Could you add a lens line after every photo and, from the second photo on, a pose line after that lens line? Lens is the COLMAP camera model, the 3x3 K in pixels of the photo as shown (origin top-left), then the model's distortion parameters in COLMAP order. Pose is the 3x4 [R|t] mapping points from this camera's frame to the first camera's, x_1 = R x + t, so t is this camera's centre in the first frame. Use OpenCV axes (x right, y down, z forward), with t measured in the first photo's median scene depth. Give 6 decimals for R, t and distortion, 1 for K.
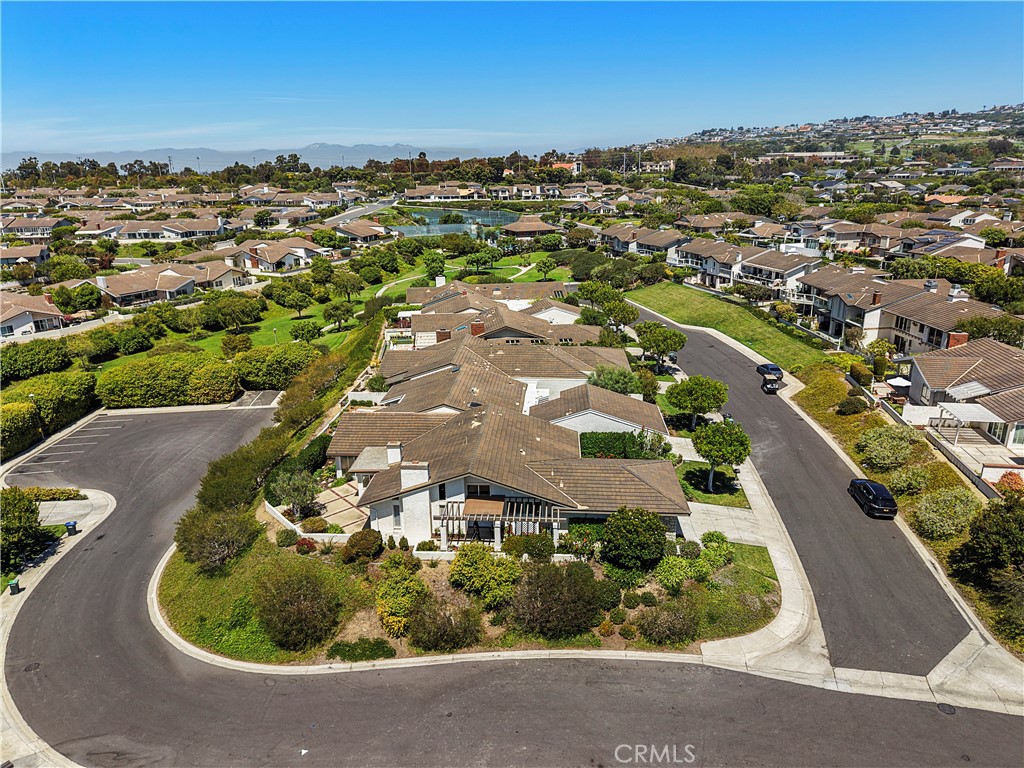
lens RADIAL K [[686.5, 0, 513.3], [0, 686.5, 385.8], [0, 0, 1]] dist [0.023202, -0.023539]
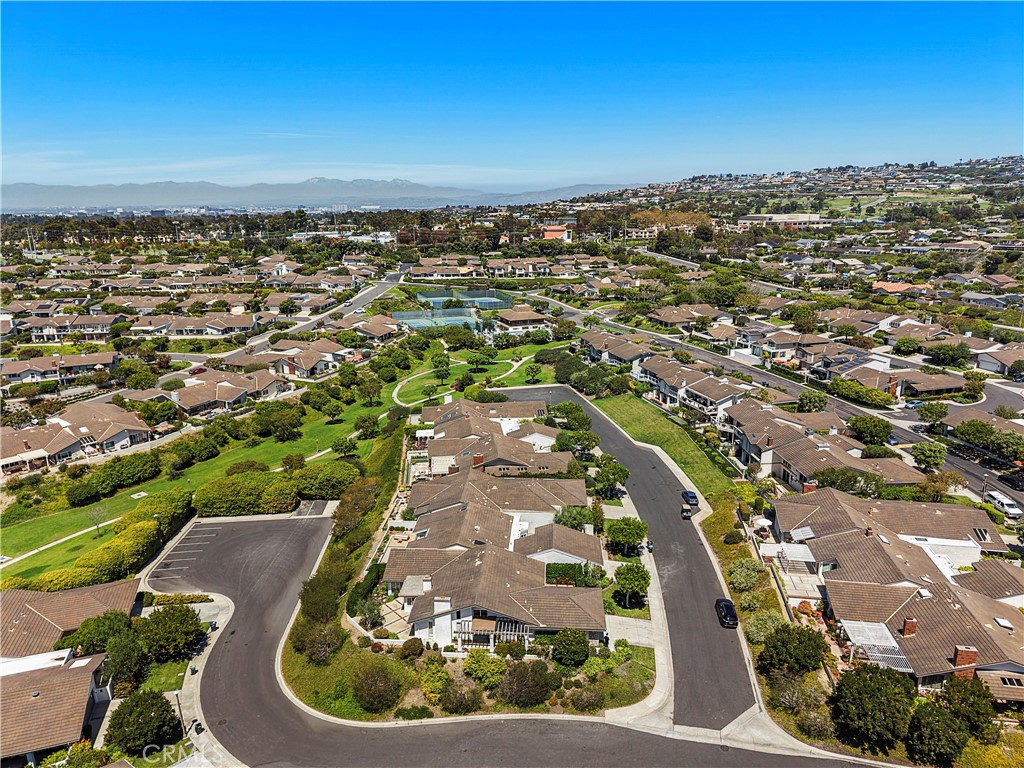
lens RADIAL K [[686.5, 0, 513.9], [0, 686.5, 389.8], [0, 0, 1]] dist [0.023202, -0.023539]
pose [[0.999951, 0.006244, 0.007712, 0.006531], [-0.005935, 0.999204, -0.039458, -0.152563], [-0.007952, 0.039411, 0.999191, -0.323972]]
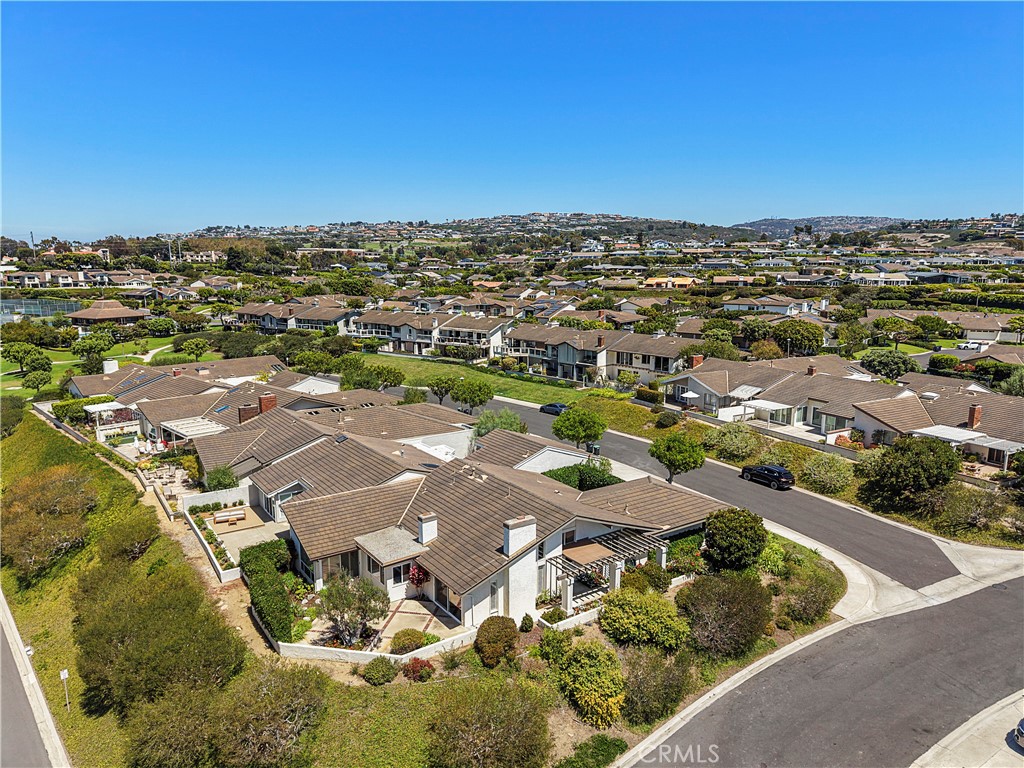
lens RADIAL K [[686.5, 0, 514.7], [0, 686.5, 384.5], [0, 0, 1]] dist [0.023202, -0.023539]
pose [[0.777218, -0.094534, 0.622090, -0.297582], [0.178693, 0.981106, -0.074161, 0.006899], [-0.603325, 0.168802, 0.779425, 0.157098]]
